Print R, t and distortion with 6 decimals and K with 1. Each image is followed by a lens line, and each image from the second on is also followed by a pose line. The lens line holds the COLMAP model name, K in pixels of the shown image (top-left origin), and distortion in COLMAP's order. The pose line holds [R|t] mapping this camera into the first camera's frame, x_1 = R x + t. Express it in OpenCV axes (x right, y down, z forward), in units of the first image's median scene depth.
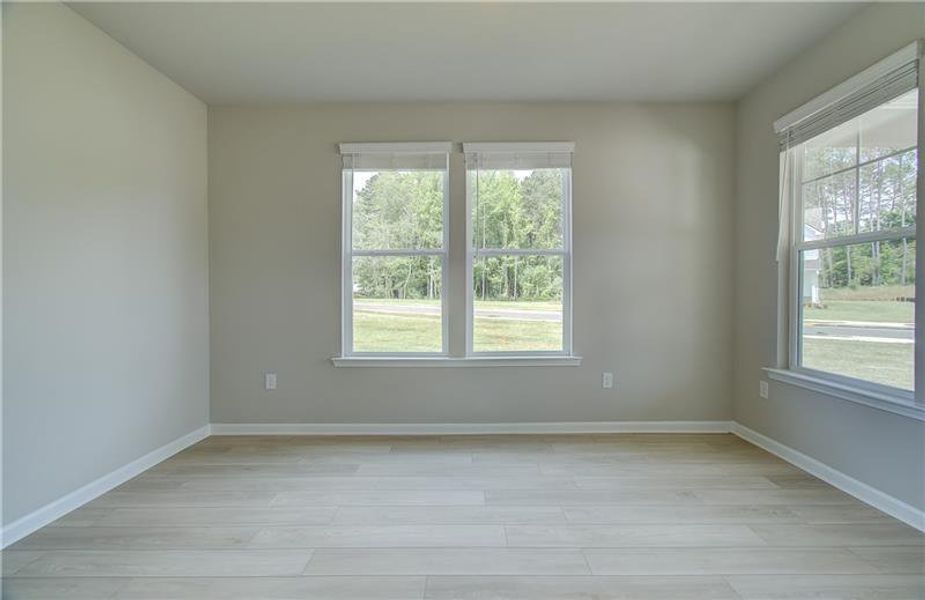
lens RADIAL K [[398.5, 0, 462.5], [0, 398.5, 300.0], [0, 0, 1]] dist [-0.003814, 0.000125]
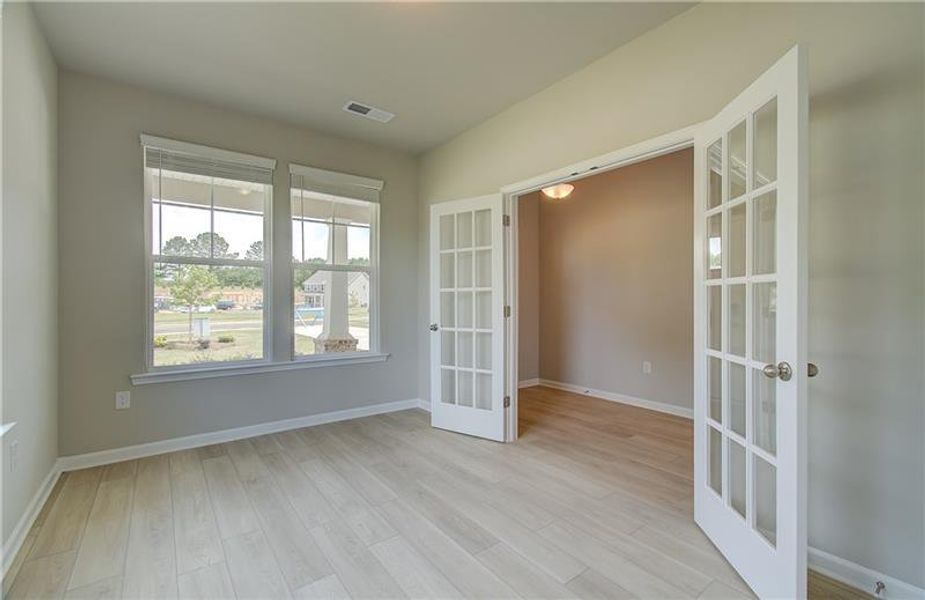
lens RADIAL K [[408.6, 0, 472.8], [0, 408.6, 298.1], [0, 0, 1]] dist [0.003926, 0.000663]
pose [[-0.631480, 0.000399, 0.775392, -0.694100], [0.013920, 0.999845, 0.010822, -0.027002], [-0.775268, 0.017627, -0.631387, 1.211912]]
